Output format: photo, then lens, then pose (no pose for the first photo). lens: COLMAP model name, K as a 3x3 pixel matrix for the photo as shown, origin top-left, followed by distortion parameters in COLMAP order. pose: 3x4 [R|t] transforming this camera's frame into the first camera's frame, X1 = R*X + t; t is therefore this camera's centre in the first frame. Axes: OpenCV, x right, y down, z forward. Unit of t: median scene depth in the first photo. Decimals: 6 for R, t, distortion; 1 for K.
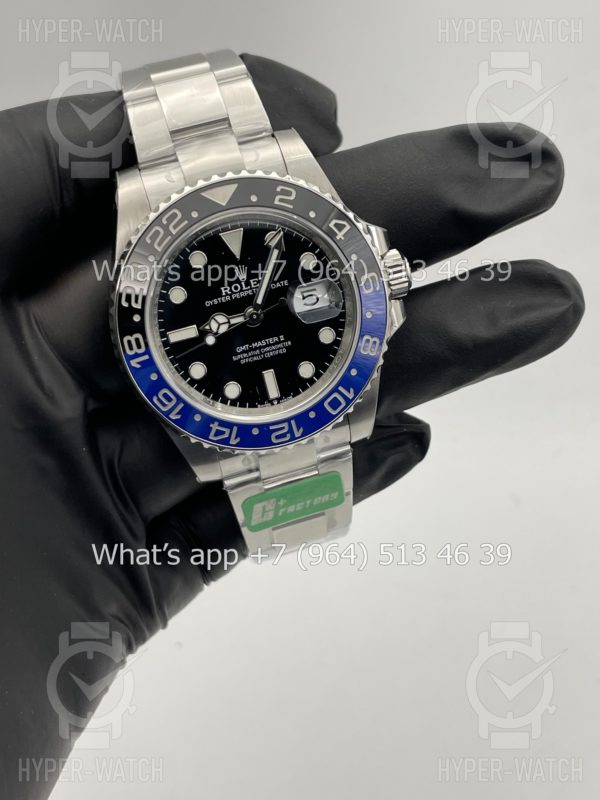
lens RADIAL K [[1245.6, 0, 301.1], [0, 1245.6, 424.5], [0, 0, 1]] dist [0.009871, 0.017800]
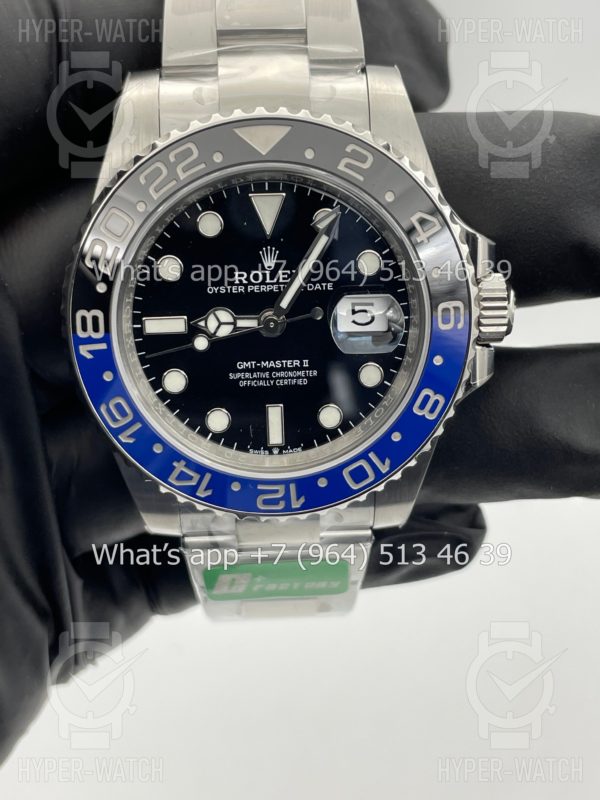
lens RADIAL K [[1213.6, 0, 300.0], [0, 1213.6, 400.0], [0, 0, 1]] dist [0.032395, 0.029684]
pose [[0.968497, 0.237554, -0.074707, 0.036320], [-0.236105, 0.971330, 0.027791, -0.068216], [0.079167, -0.009276, 0.996818, 0.338202]]
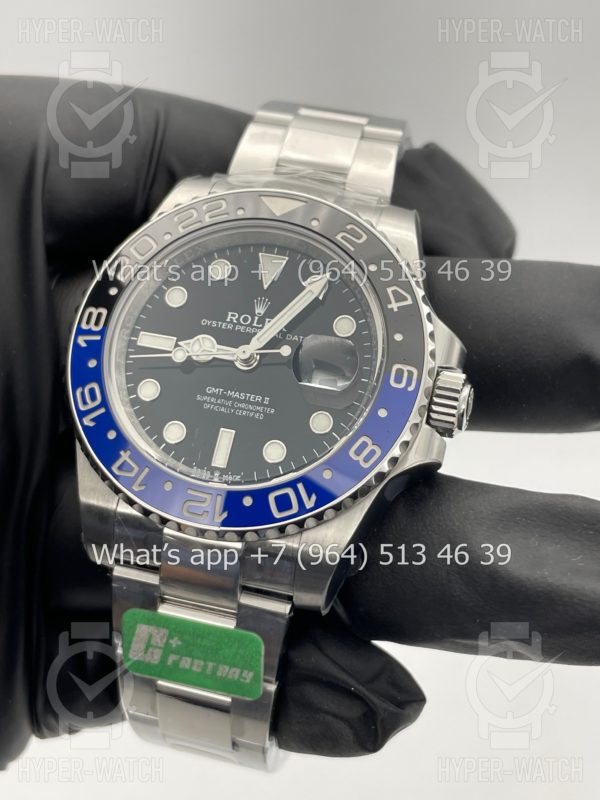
lens RADIAL K [[1213.6, 0, 300.0], [0, 1213.6, 400.0], [0, 0, 1]] dist [0.032395, 0.029684]
pose [[0.846239, 0.348962, -0.402622, 0.293302], [-0.501688, 0.776337, -0.381589, 0.196524], [0.179411, 0.524906, 0.832037, 0.407642]]
